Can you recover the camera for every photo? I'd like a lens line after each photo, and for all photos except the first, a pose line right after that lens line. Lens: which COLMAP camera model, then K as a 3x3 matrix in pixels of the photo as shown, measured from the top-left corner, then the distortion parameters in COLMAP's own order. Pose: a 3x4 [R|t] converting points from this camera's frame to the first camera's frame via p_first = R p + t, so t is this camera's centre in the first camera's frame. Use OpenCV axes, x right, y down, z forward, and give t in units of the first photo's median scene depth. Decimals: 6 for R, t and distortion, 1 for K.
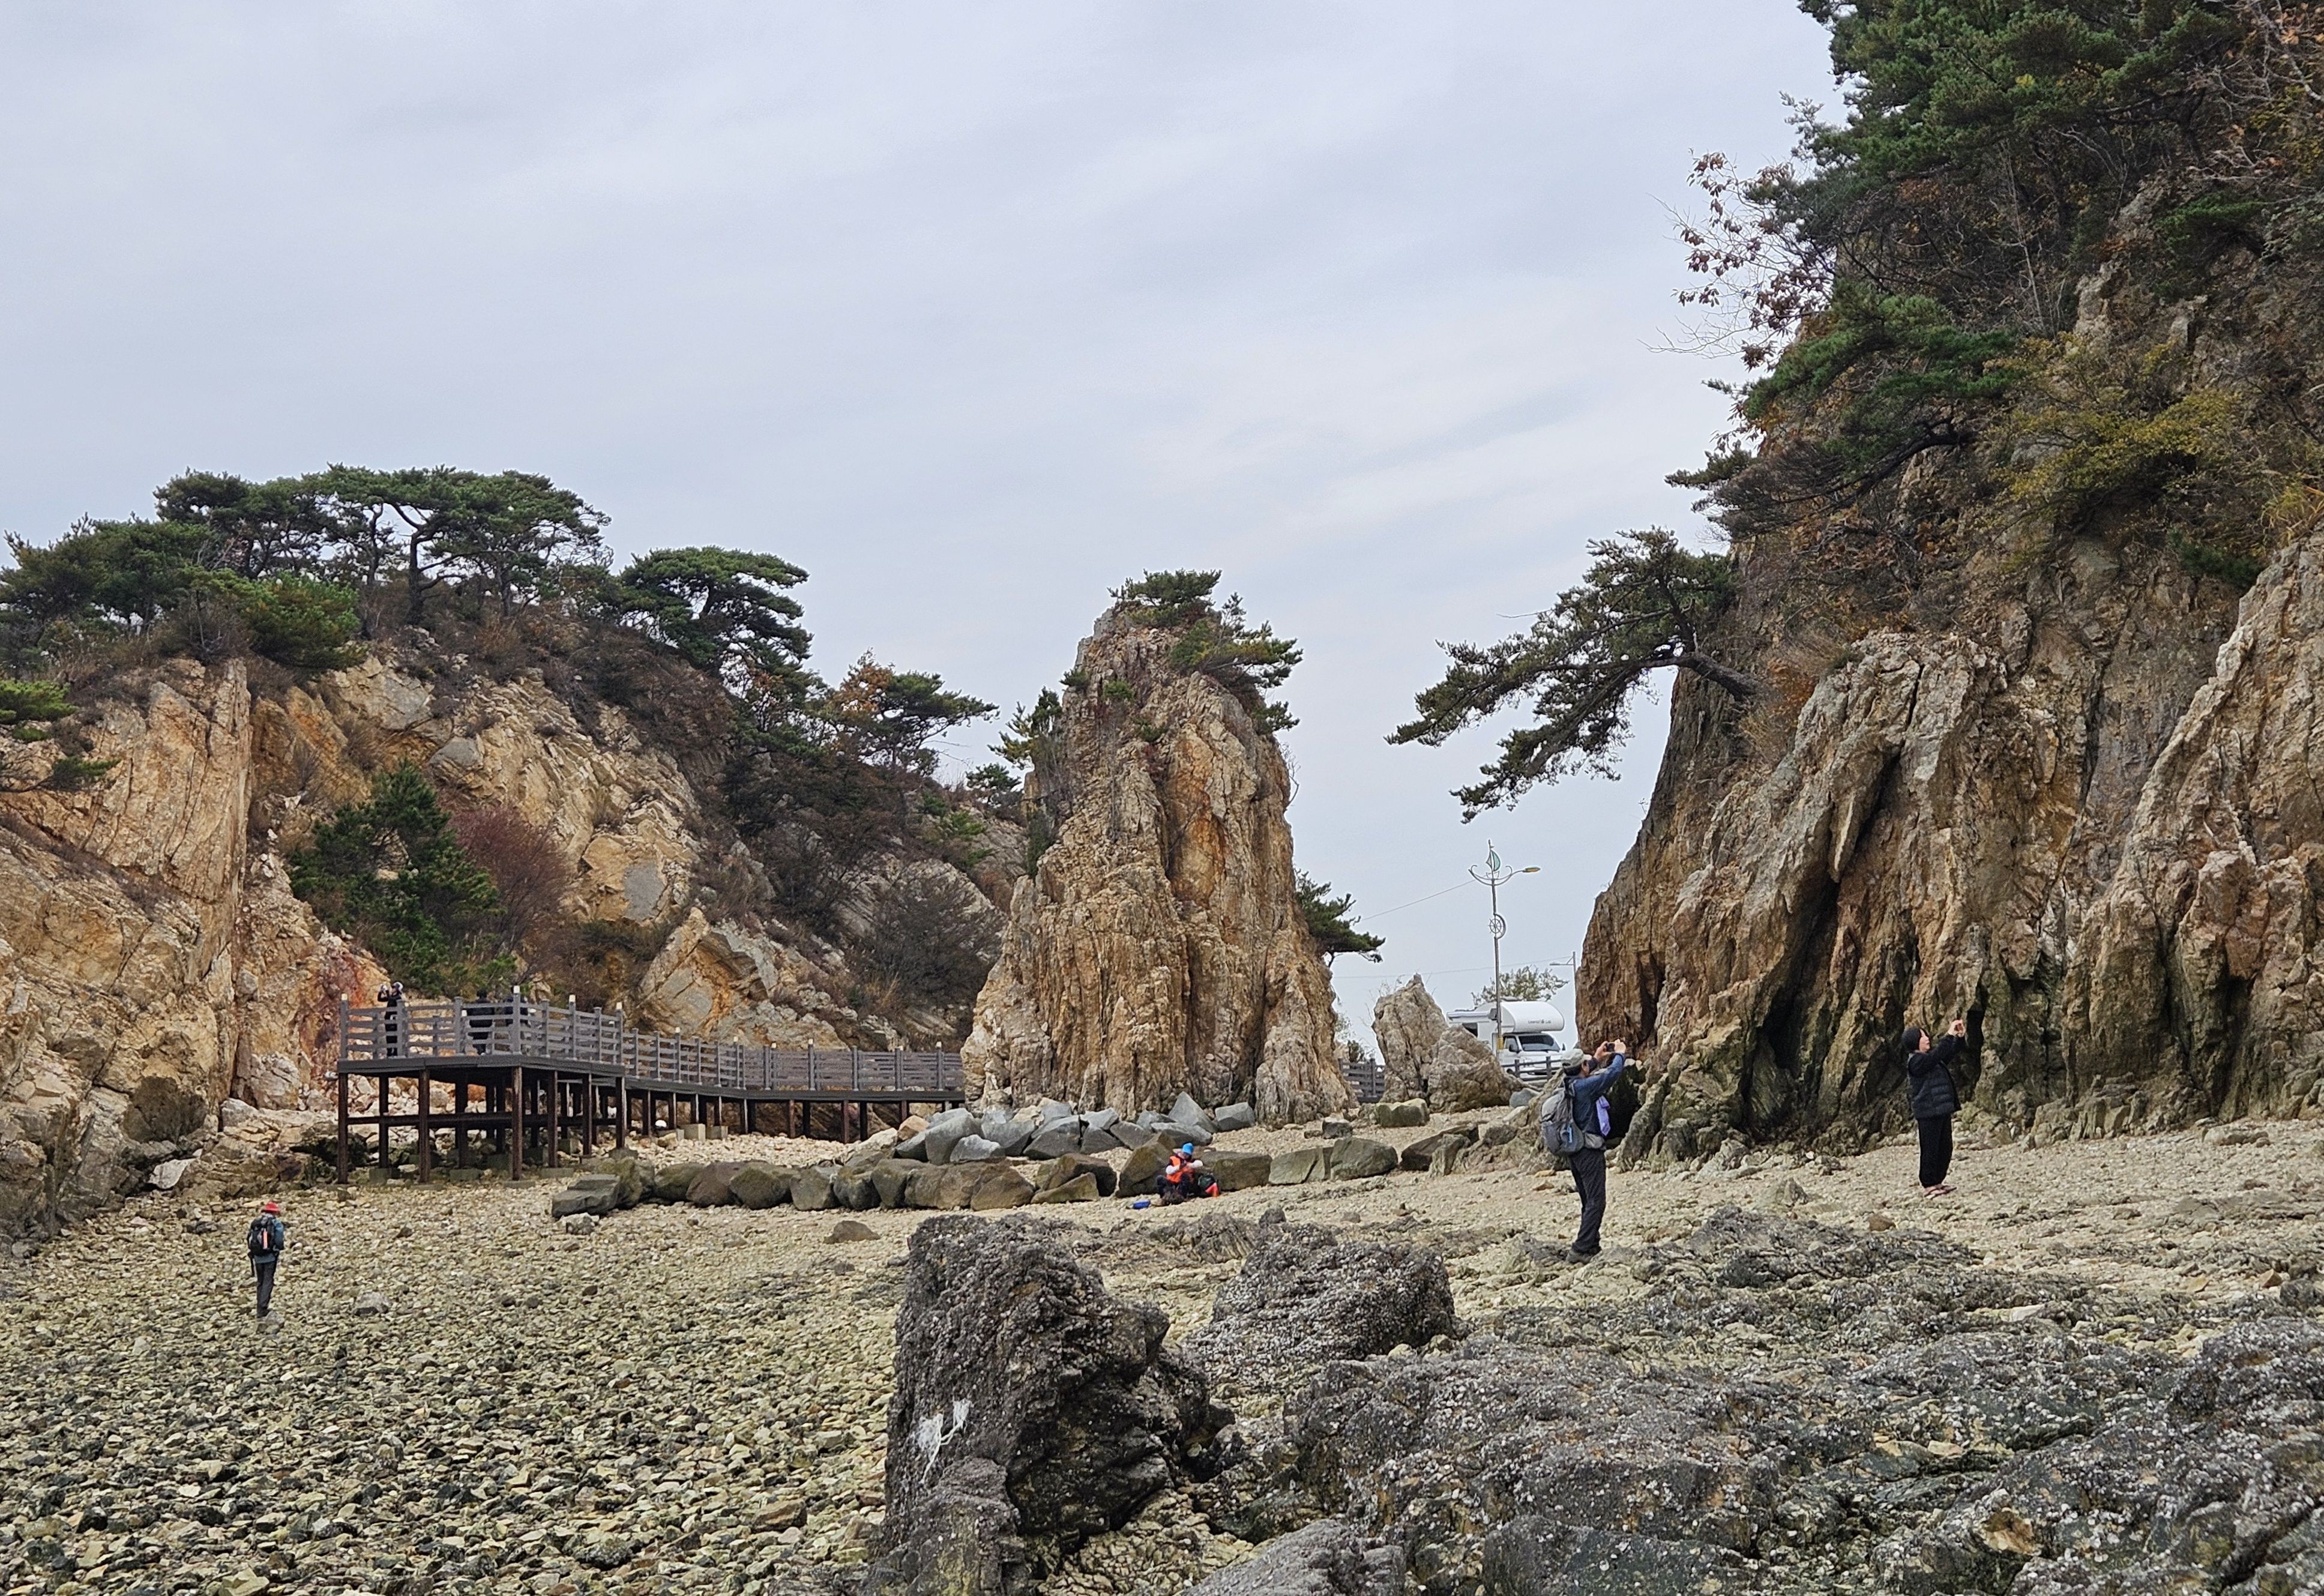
lens RADIAL K [[2987.3, 0, 1162.7], [0, 2987.3, 798.3], [0, 0, 1]] dist [0.147849, 0.000000]
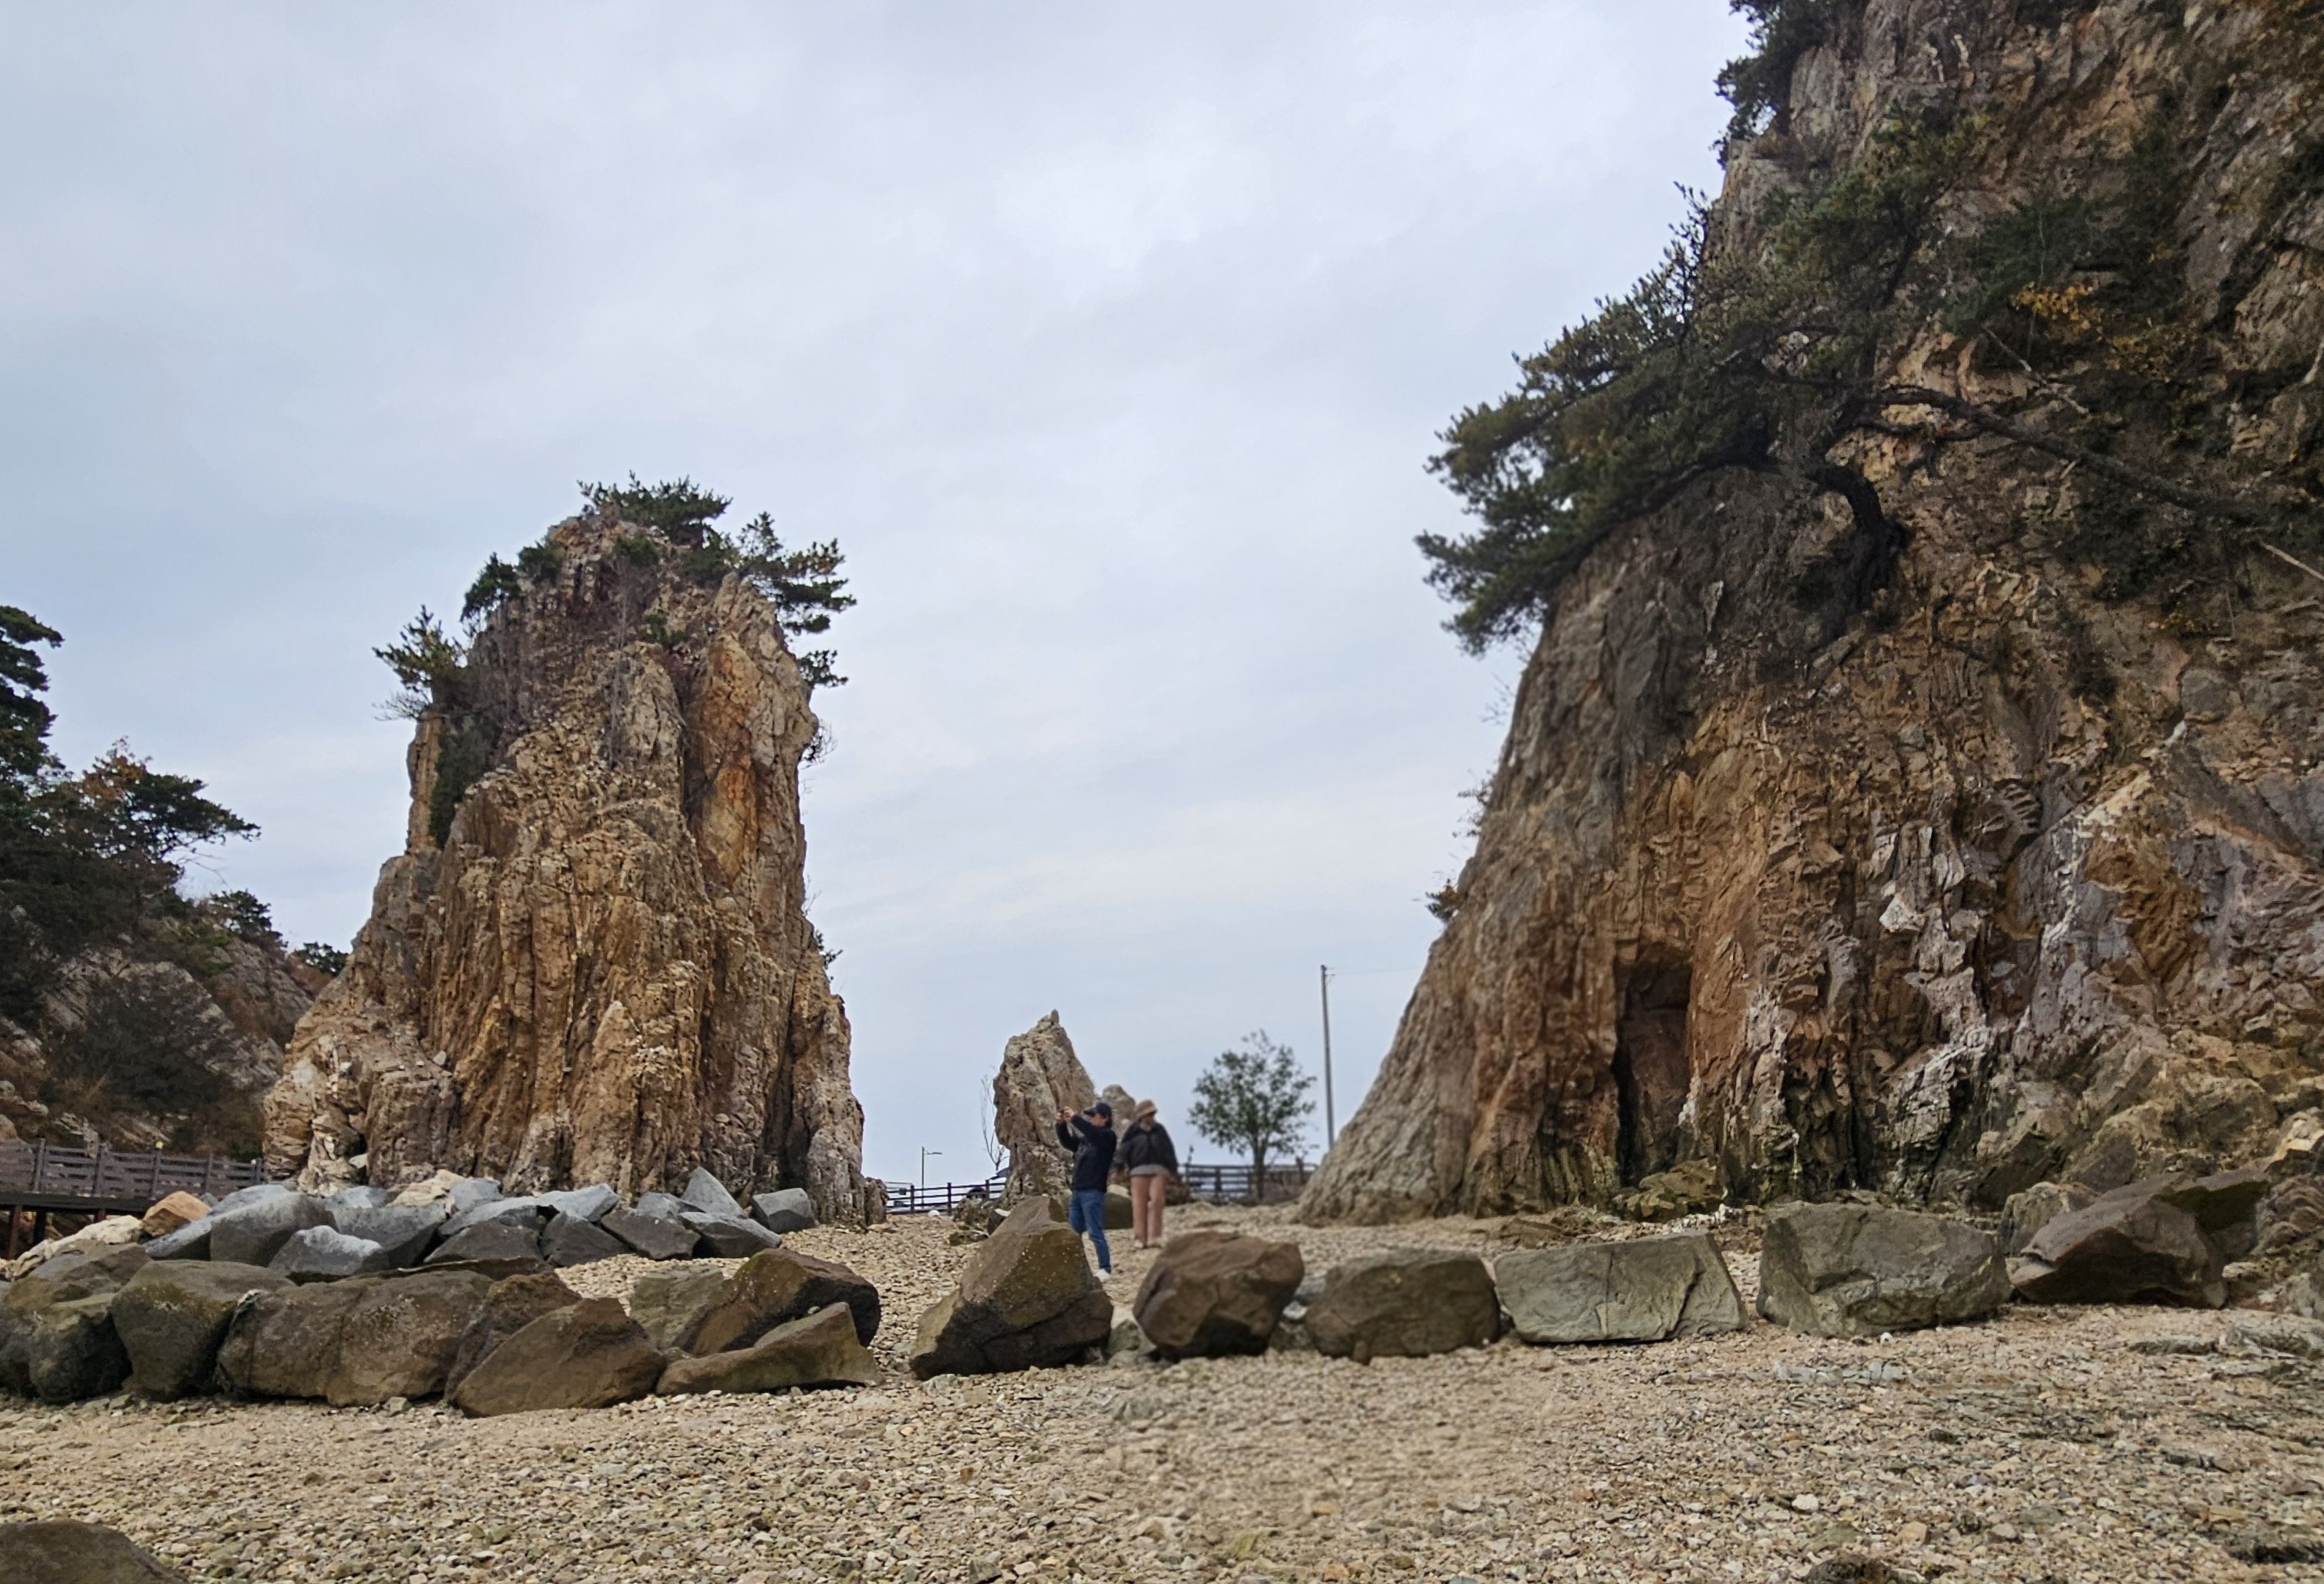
lens RADIAL K [[1644.1, 0, 1158.3], [0, 1644.1, 860.5], [0, 0, 1]] dist [0.001949, 0.005648]
pose [[0.879881, 0.129930, 0.457087, -0.070655], [-0.065742, 0.985927, -0.153705, 0.079879], [-0.470625, 0.105193, 0.876040, 0.638164]]
